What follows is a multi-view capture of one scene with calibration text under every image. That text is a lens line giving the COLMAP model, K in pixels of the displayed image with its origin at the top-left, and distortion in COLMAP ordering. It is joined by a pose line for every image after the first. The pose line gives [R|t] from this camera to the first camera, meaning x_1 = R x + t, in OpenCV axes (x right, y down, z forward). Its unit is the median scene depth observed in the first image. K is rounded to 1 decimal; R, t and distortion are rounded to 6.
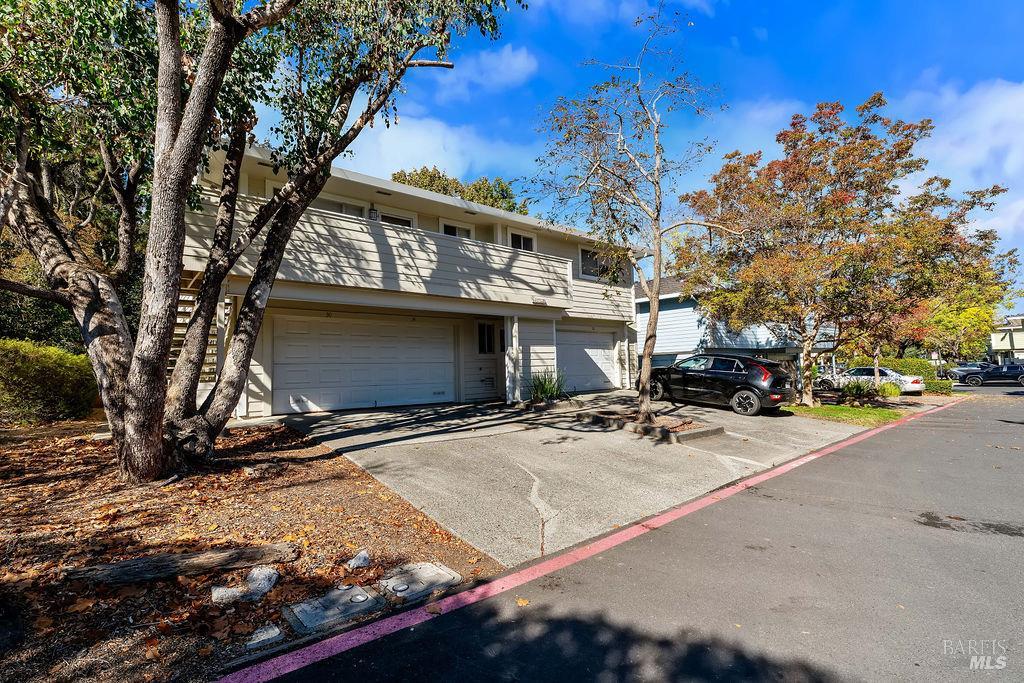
lens RADIAL K [[460.3, 0, 512.1], [0, 460.3, 333.2], [0, 0, 1]] dist [-0.001852, 0.000117]
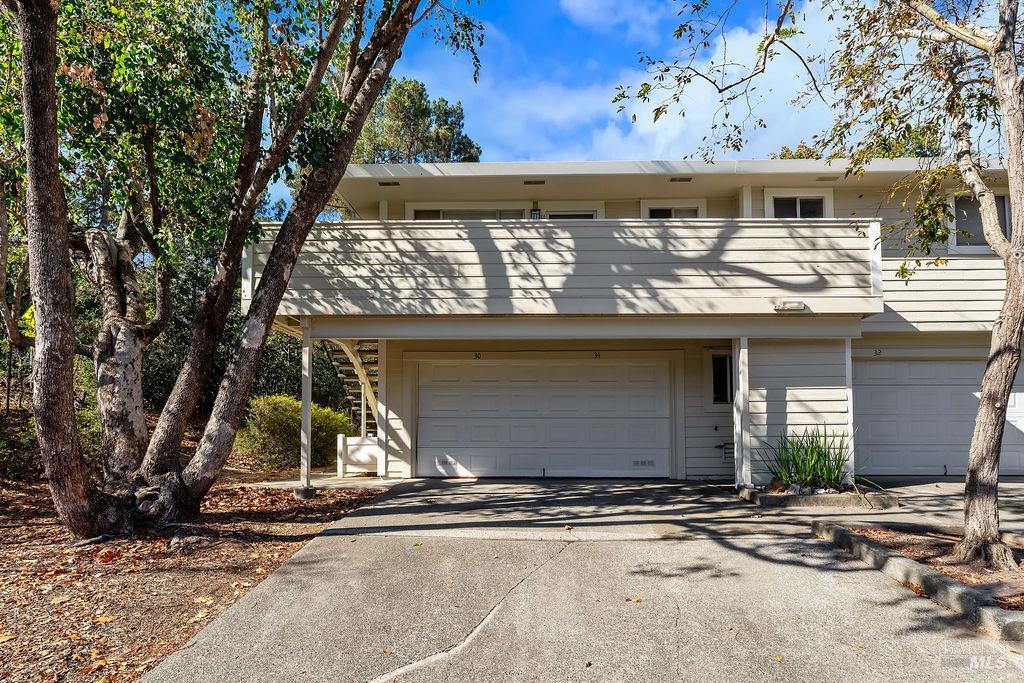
lens RADIAL K [[554.2, 0, 512.1], [0, 554.2, 397.5], [0, 0, 1]] dist [-0.003154, -0.000437]
pose [[0.754224, -0.019161, -0.656338, 0.294109], [0.034959, 0.999328, 0.010999, 0.025158], [0.655686, -0.031241, 0.754387, 0.350274]]
